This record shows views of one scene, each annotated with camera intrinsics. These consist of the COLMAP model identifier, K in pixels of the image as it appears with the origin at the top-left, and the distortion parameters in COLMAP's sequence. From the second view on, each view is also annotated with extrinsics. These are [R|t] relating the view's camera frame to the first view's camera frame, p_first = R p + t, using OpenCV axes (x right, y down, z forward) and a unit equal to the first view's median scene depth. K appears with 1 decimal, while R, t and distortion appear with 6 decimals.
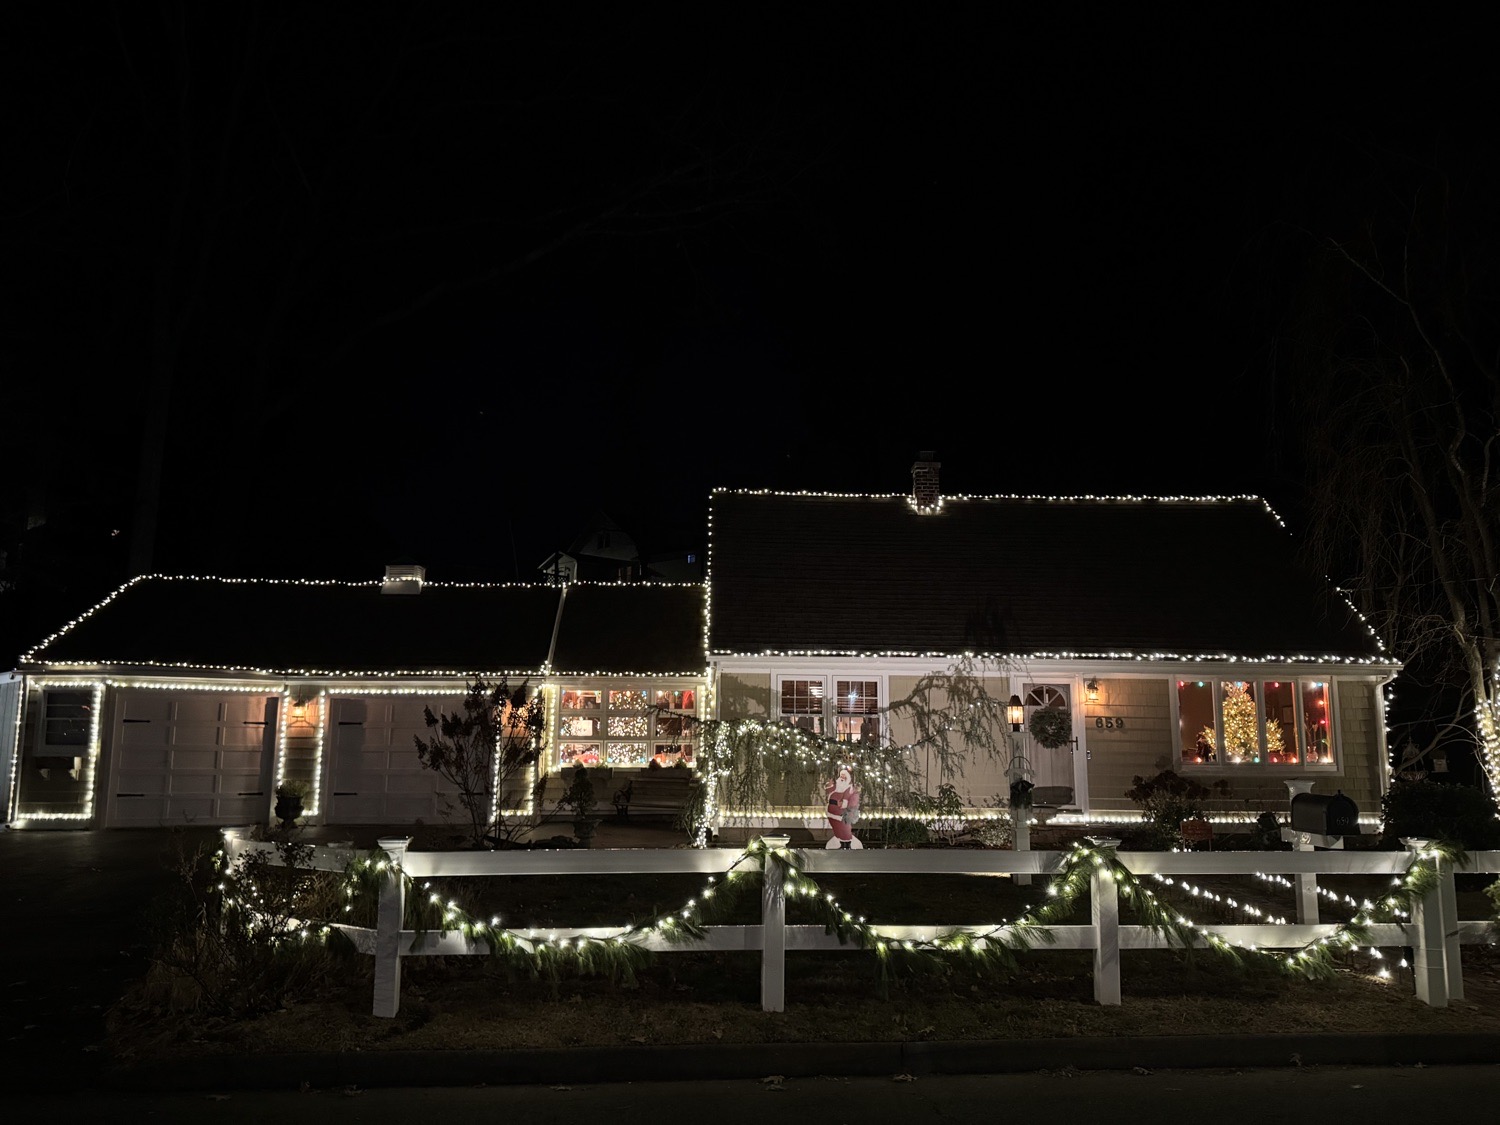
lens RADIAL K [[1173.4, 0, 750.0], [0, 1173.4, 562.5], [0, 0, 1]] dist [0.196355, -0.352368]
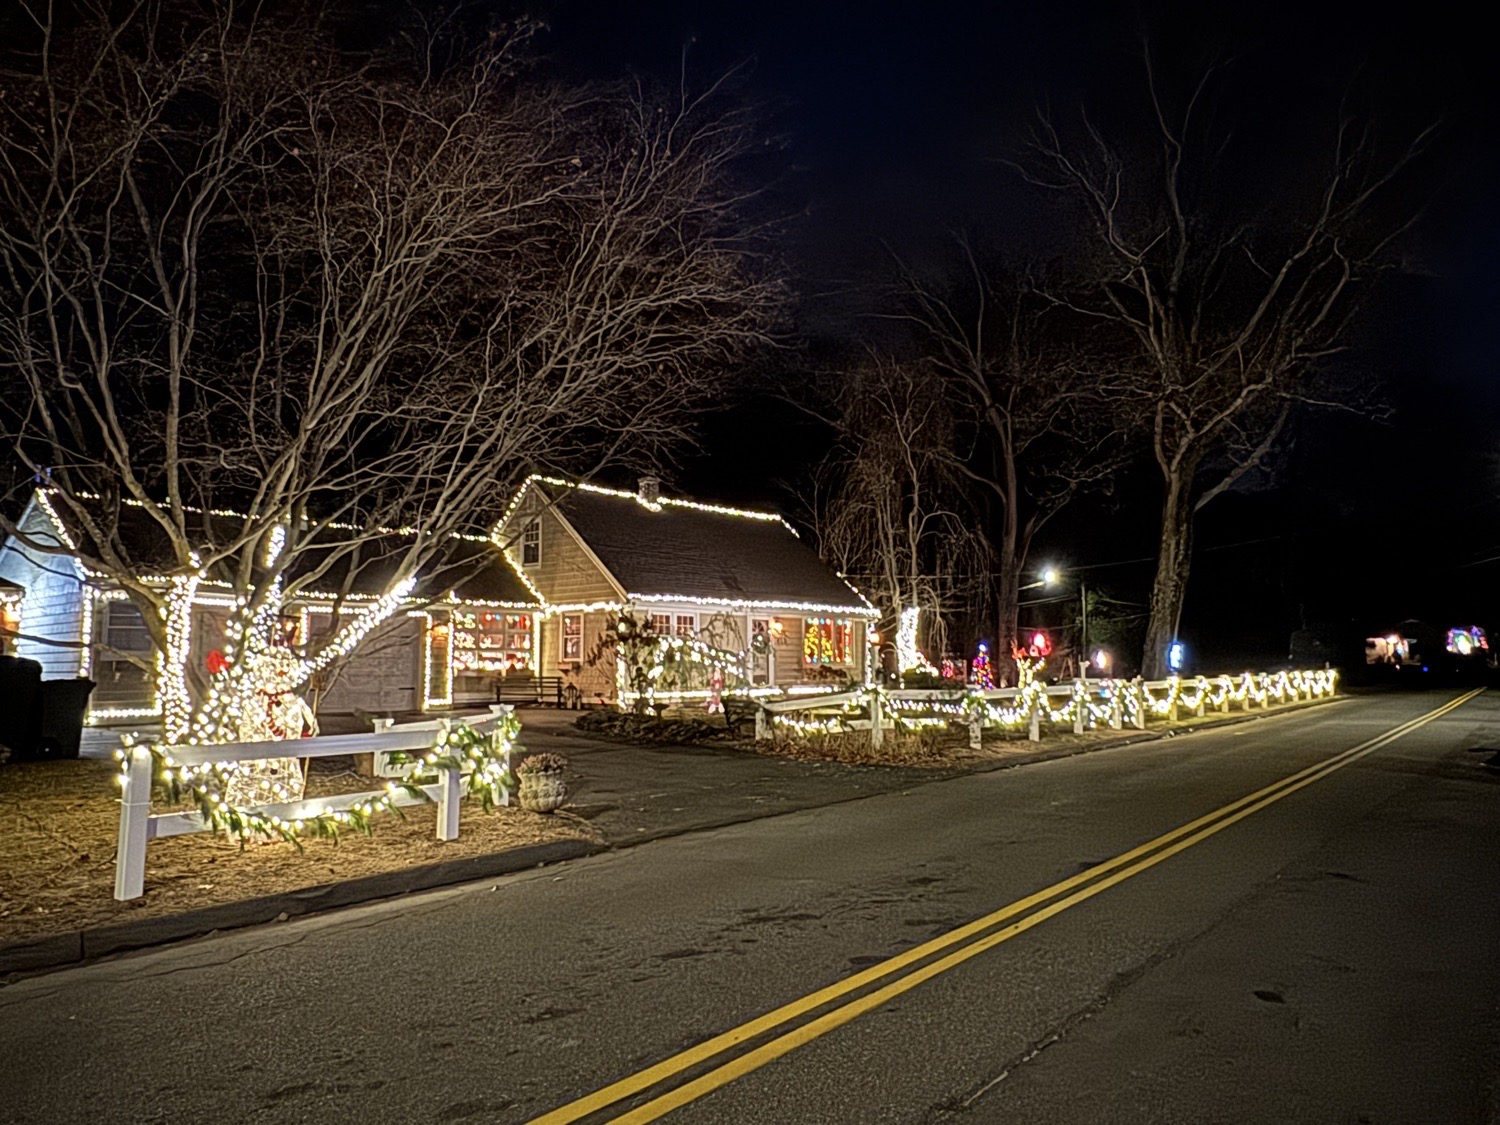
lens RADIAL K [[1010.3, 0, 750.0], [0, 1010.3, 562.5], [0, 0, 1]] dist [0.002179, 0.000660]
pose [[0.705322, 0.064013, 0.705991, -0.865105], [-0.108187, 0.993968, 0.017960, -0.011205], [-0.700583, -0.089047, 0.707993, -0.080314]]
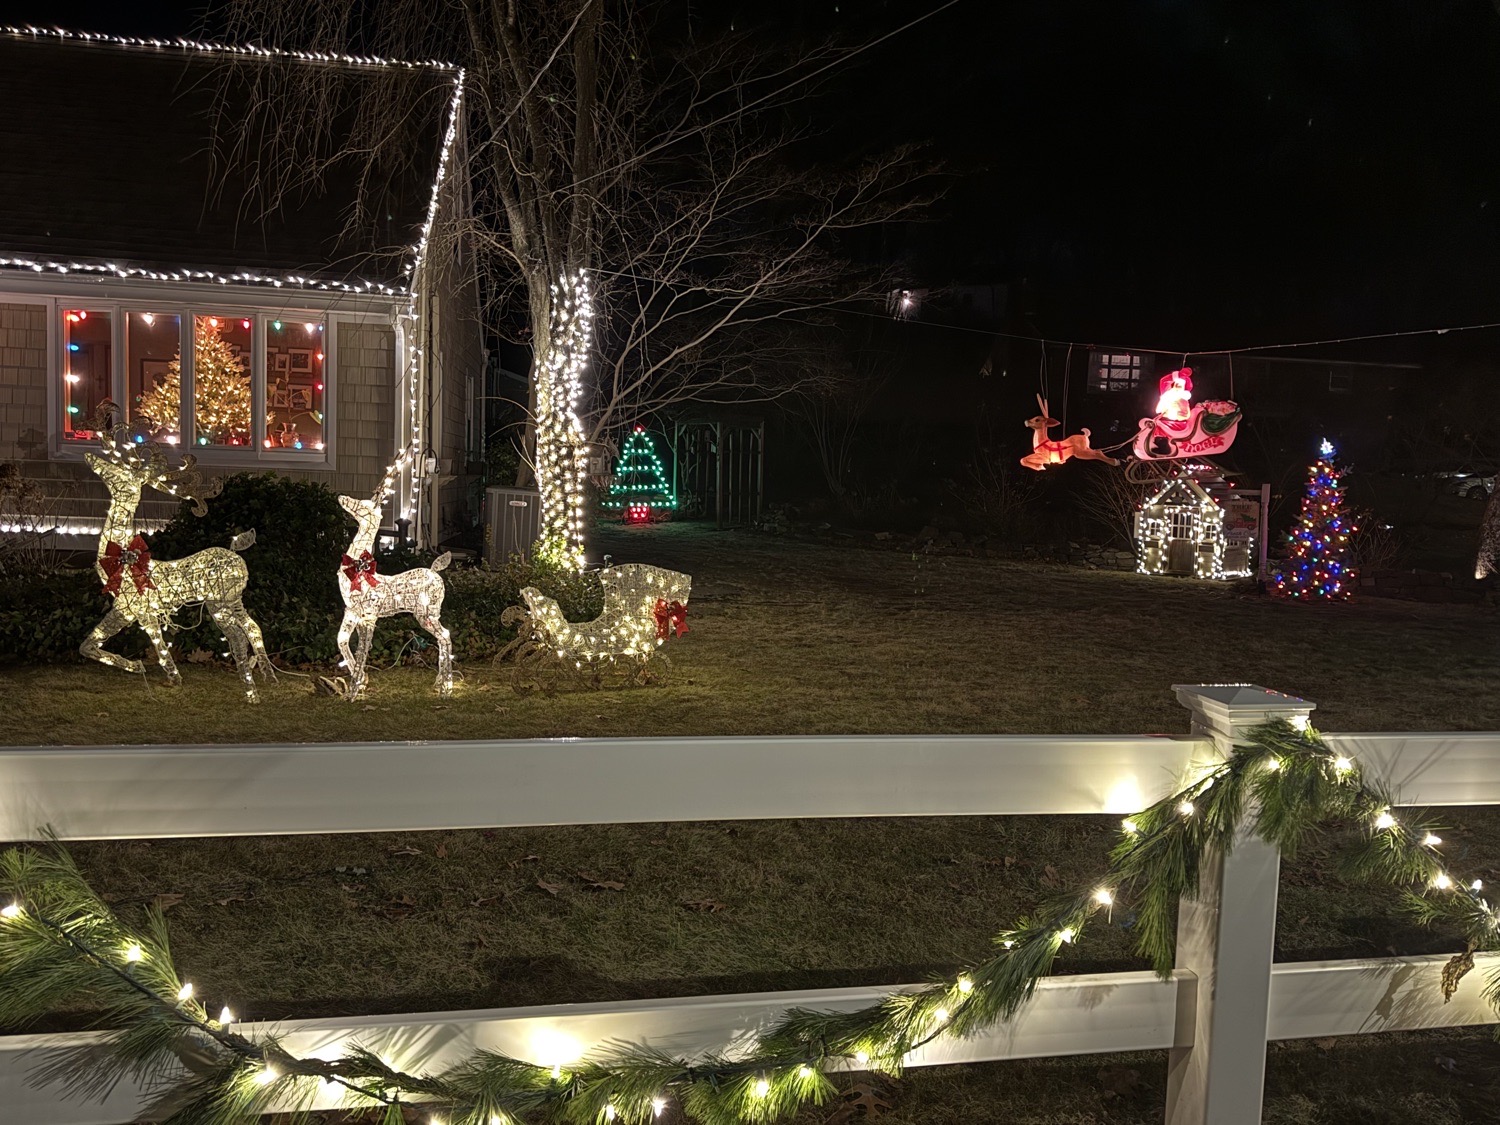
lens RADIAL K [[1127.3, 0, 750.0], [0, 1127.3, 562.5], [0, 0, 1]] dist [0.108970, -0.140065]
pose [[0.994395, 0.025858, 0.102517, 0.655396], [-0.049412, 0.970884, 0.234400, 0.070199], [-0.093471, -0.238152, 0.966720, 0.368495]]
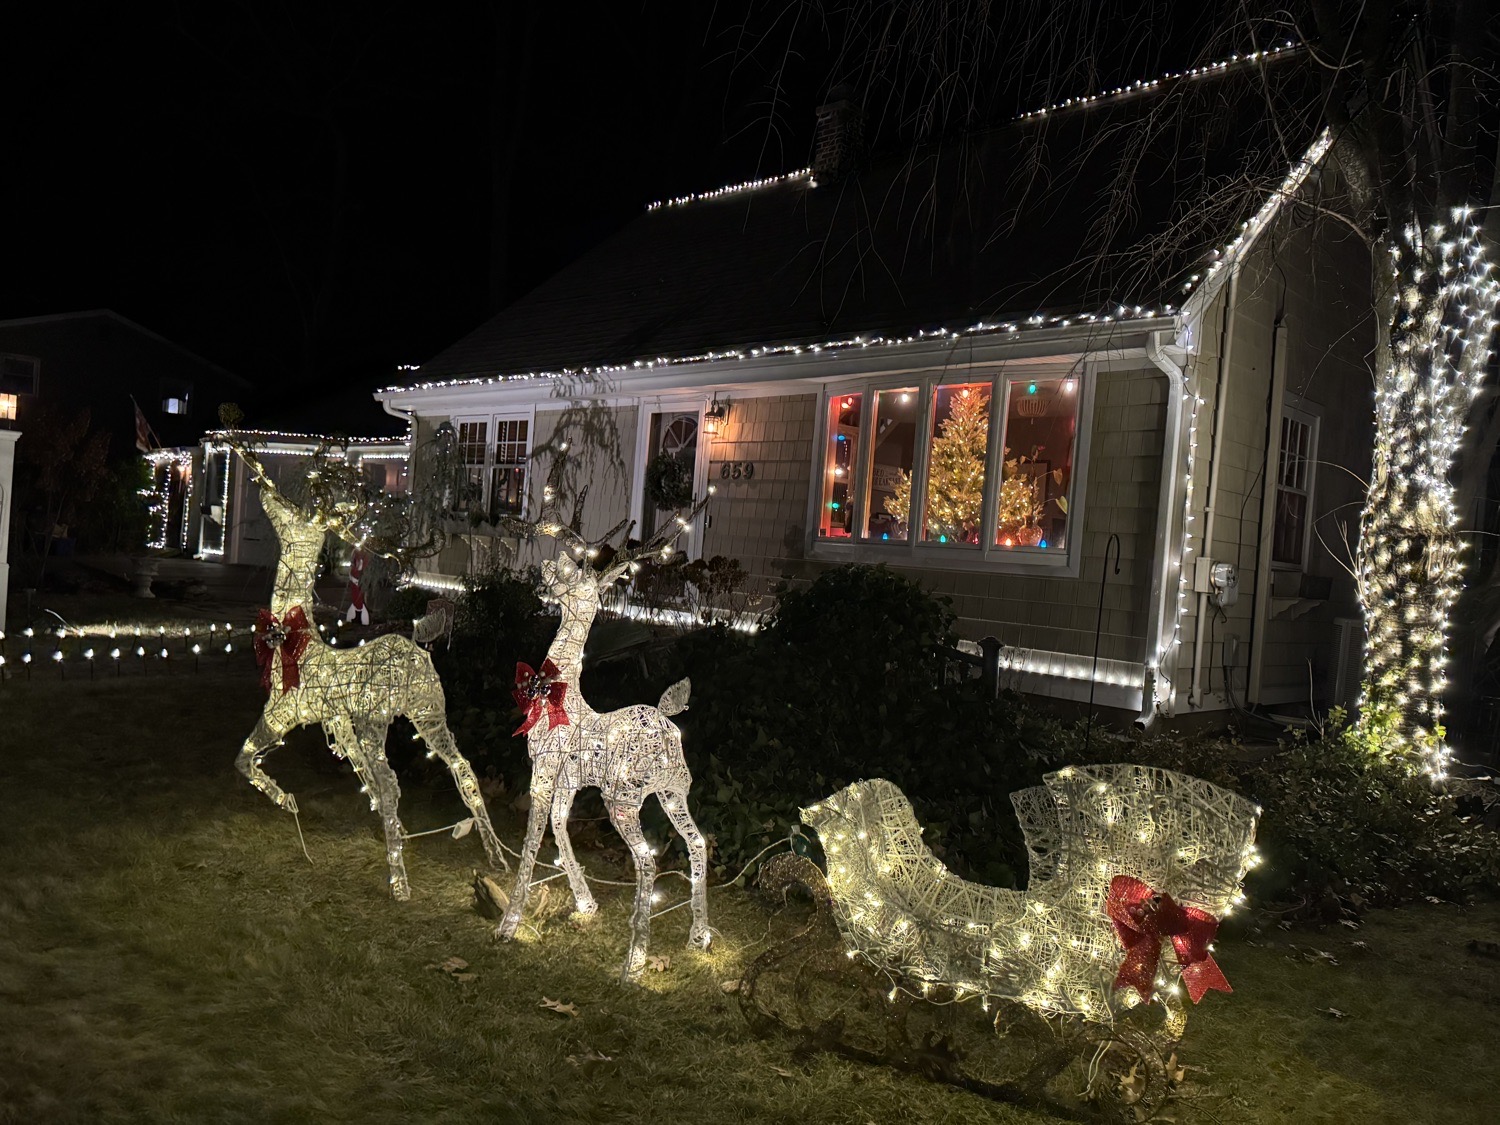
lens RADIAL K [[1127.3, 0, 750.0], [0, 1127.3, 562.5], [0, 0, 1]] dist [0.108970, -0.140065]
pose [[0.676258, 0.049247, -0.735016, 0.731507], [0.046338, 0.992943, 0.109162, 0.118190], [0.735206, -0.107881, 0.669204, 0.612639]]
